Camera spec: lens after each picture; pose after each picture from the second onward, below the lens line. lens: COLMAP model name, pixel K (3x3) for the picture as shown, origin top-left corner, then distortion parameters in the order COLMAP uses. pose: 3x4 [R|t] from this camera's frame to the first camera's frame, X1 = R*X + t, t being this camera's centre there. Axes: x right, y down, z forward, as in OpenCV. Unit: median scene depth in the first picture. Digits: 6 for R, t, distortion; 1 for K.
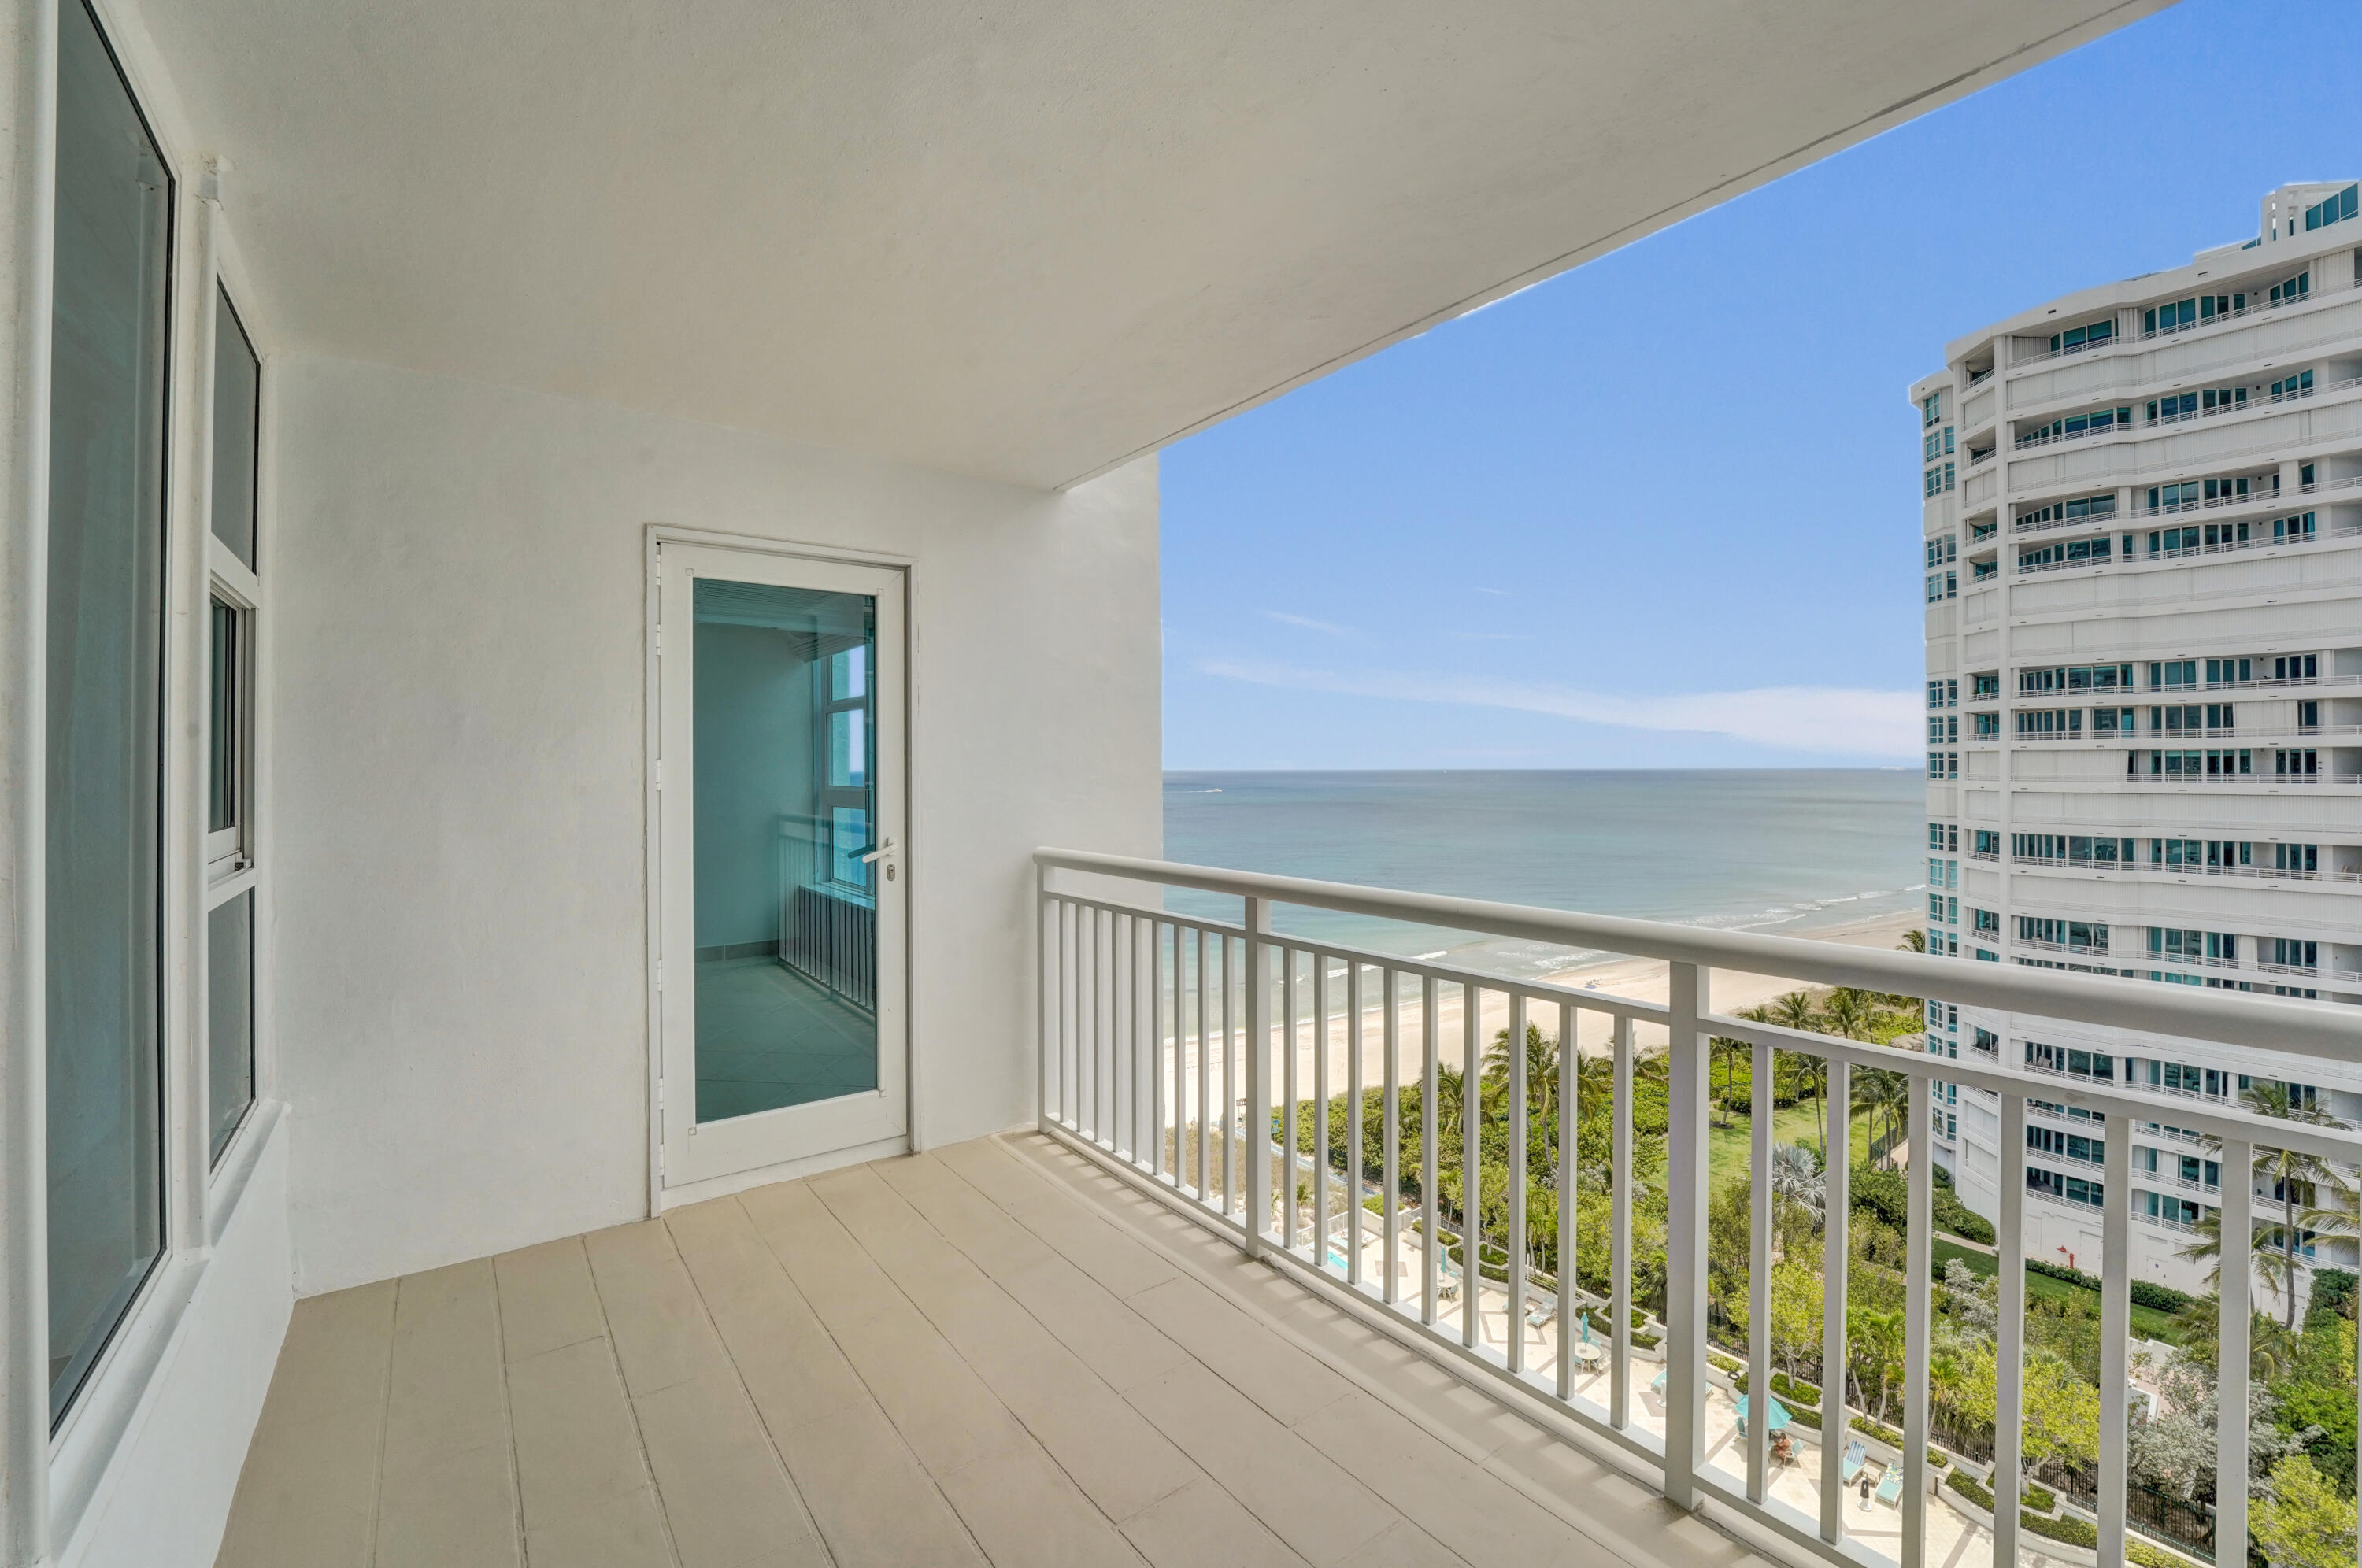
lens RADIAL K [[1001.3, 0, 1199.5], [0, 1001.3, 755.4], [0, 0, 1]] dist [-0.014956, 0.002836]
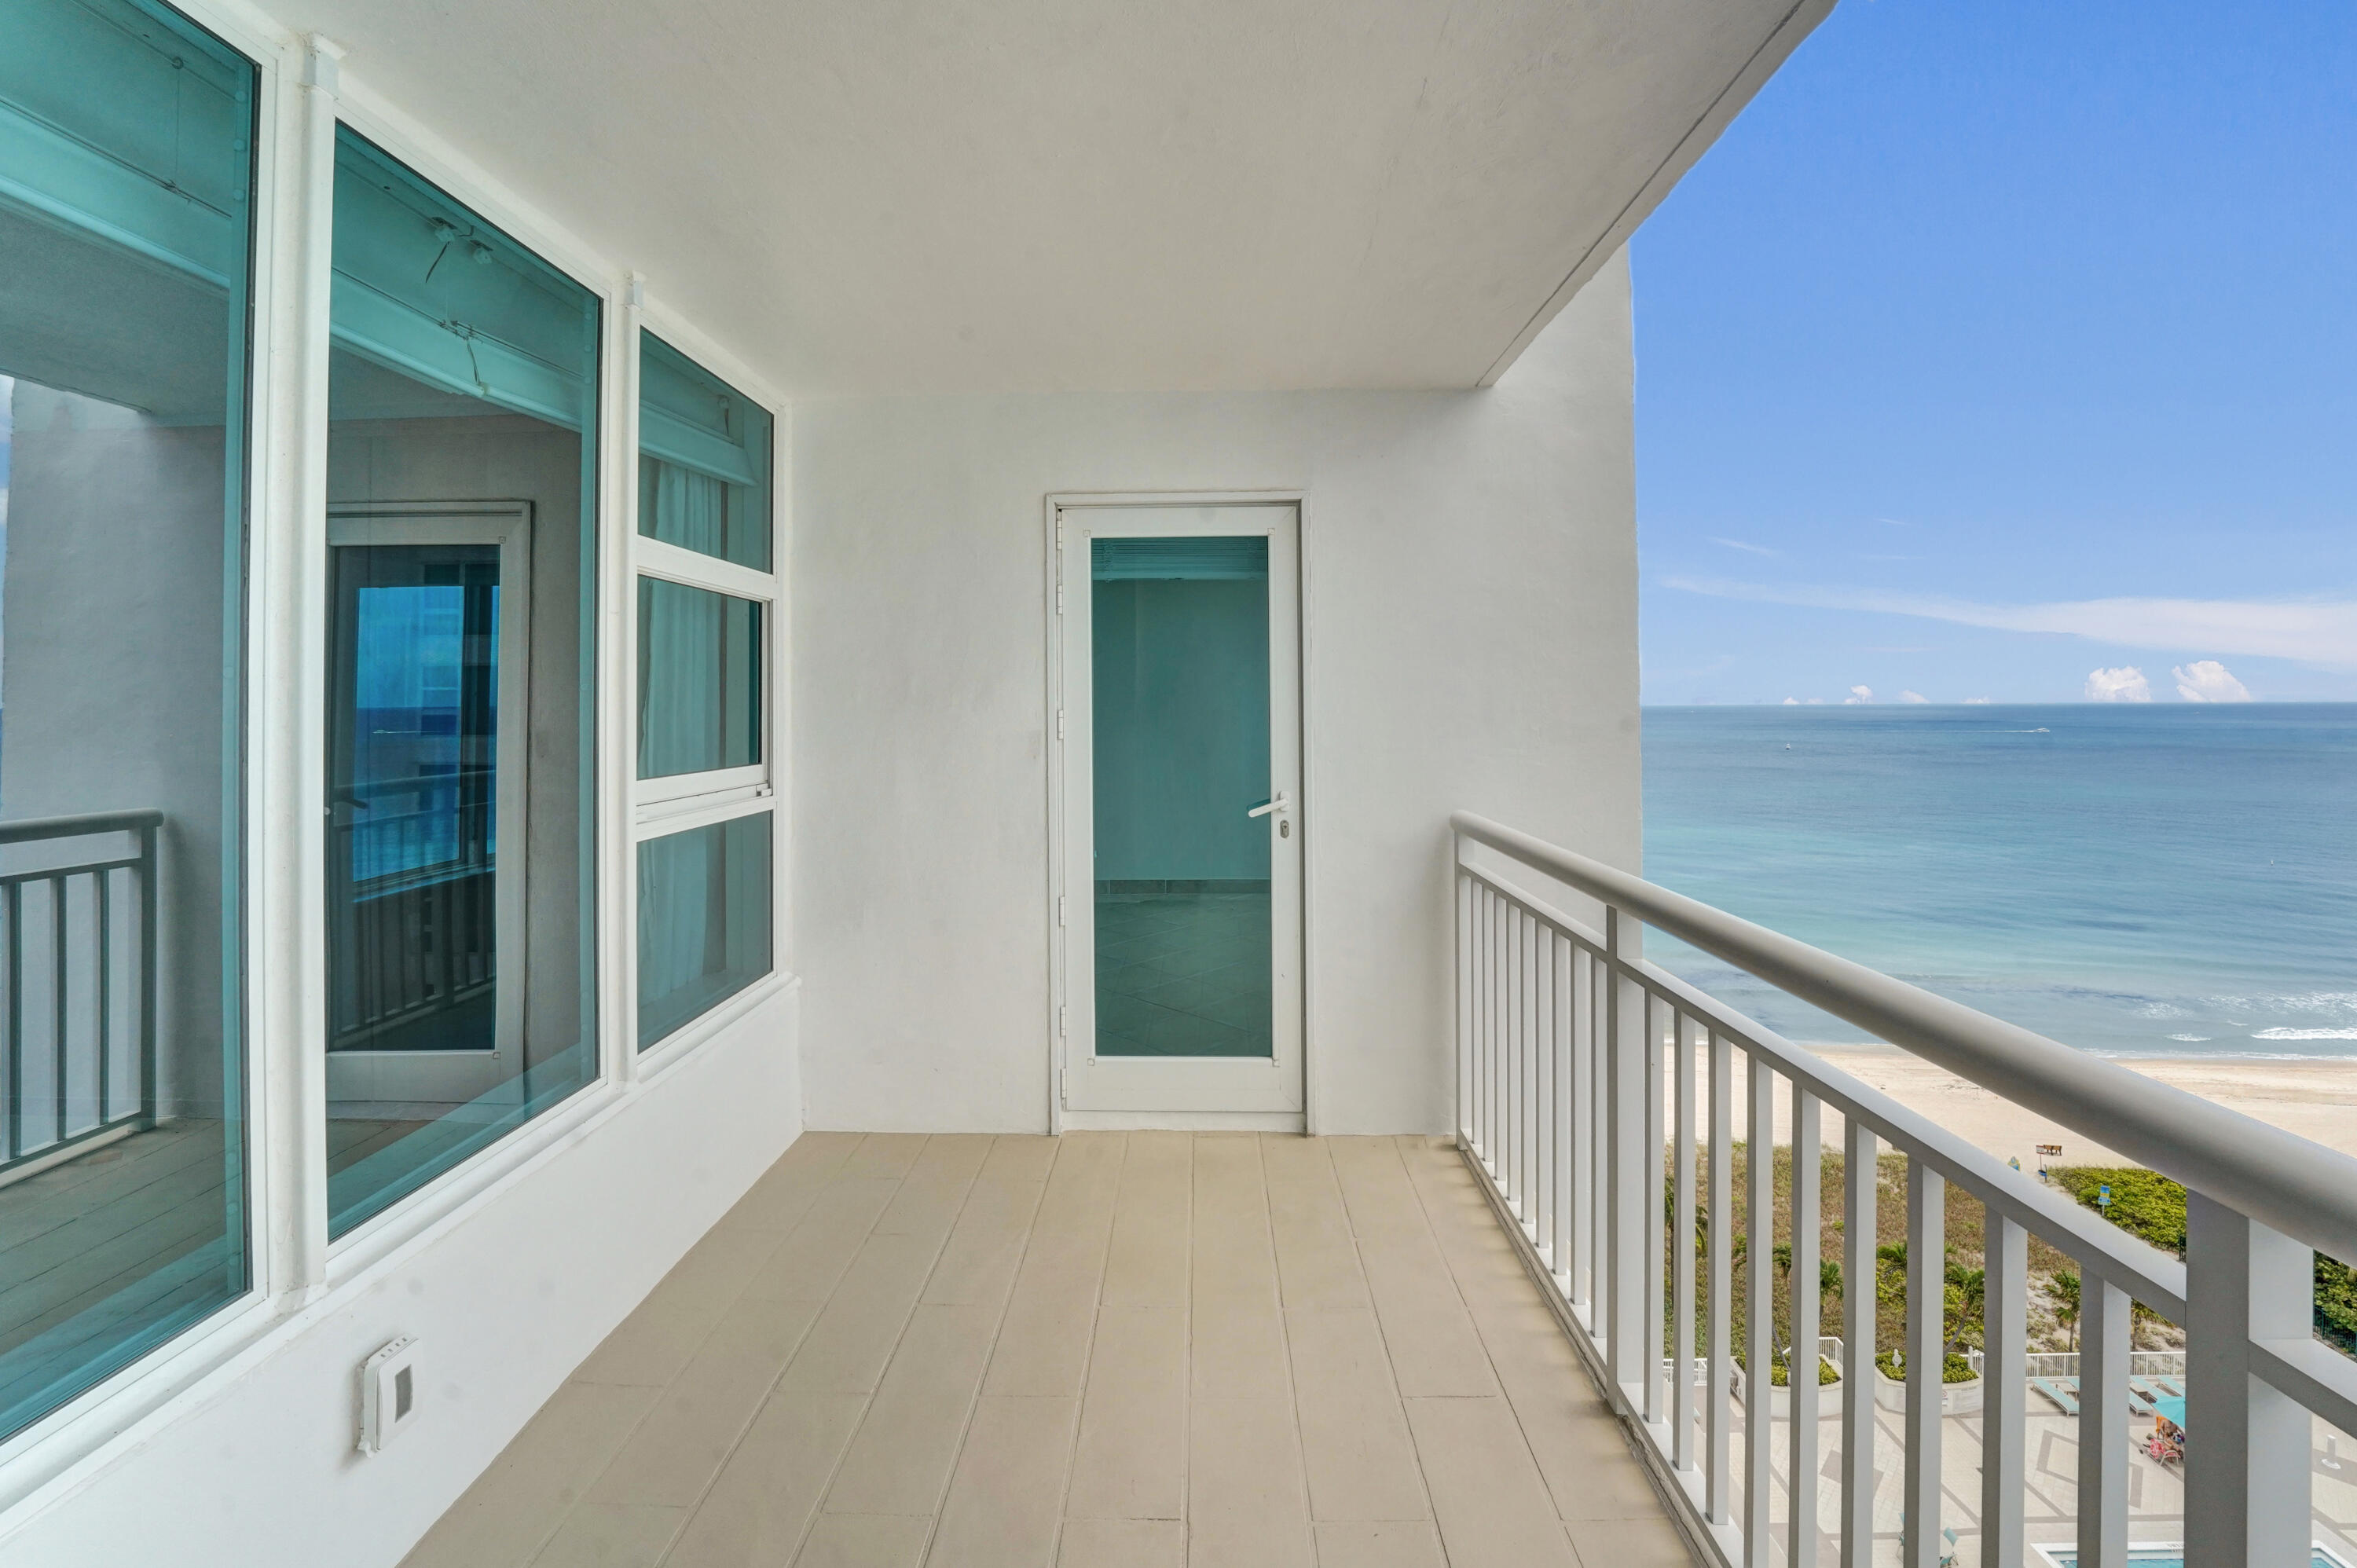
lens RADIAL K [[999.2, 0, 1157.5], [0, 999.2, 690.3], [0, 0, 1]] dist [-0.014956, 0.002836]
pose [[0.770286, -0.014878, -0.637525, 0.208740], [0.014080, 0.999881, -0.006322, -0.008945], [0.637543, -0.004106, 0.770404, 0.211543]]
